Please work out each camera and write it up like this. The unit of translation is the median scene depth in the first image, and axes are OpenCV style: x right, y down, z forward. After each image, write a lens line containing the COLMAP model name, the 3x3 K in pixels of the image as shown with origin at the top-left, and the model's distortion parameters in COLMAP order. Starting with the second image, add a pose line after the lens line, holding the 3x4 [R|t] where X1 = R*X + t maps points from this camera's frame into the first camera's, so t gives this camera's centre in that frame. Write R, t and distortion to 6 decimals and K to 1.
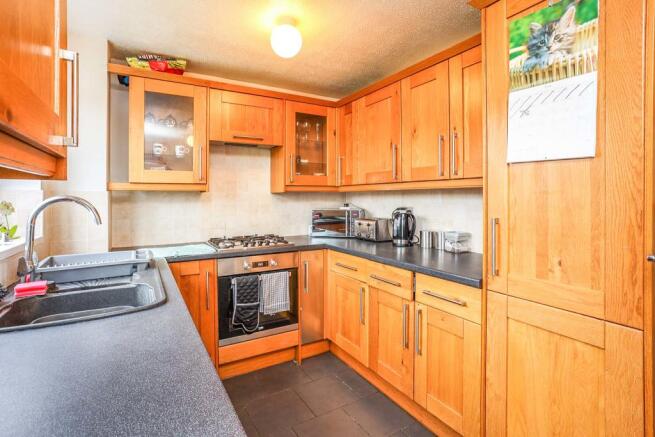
lens RADIAL K [[319.5, 0, 325.7], [0, 319.5, 196.0], [0, 0, 1]] dist [-0.037823, 0.000007]
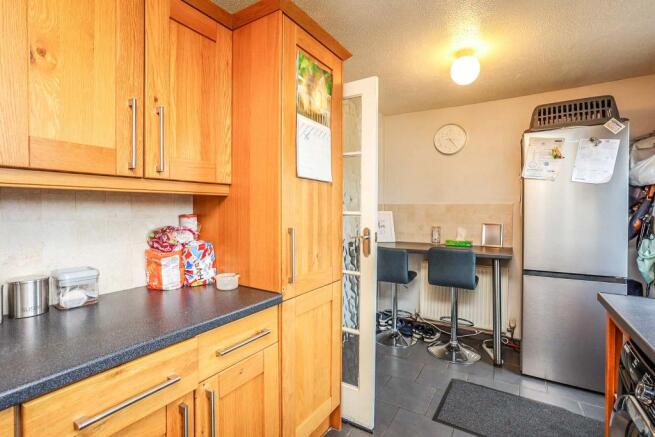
lens RADIAL K [[316.4, 0, 327.5], [0, 316.4, 218.5], [0, 0, 1]] dist [-0.001252, 0.000017]
pose [[-0.459245, -0.028536, 0.887851, -0.144865], [-0.005544, 0.999557, 0.029258, 0.002398], [-0.888292, 0.008514, -0.459199, 0.446787]]
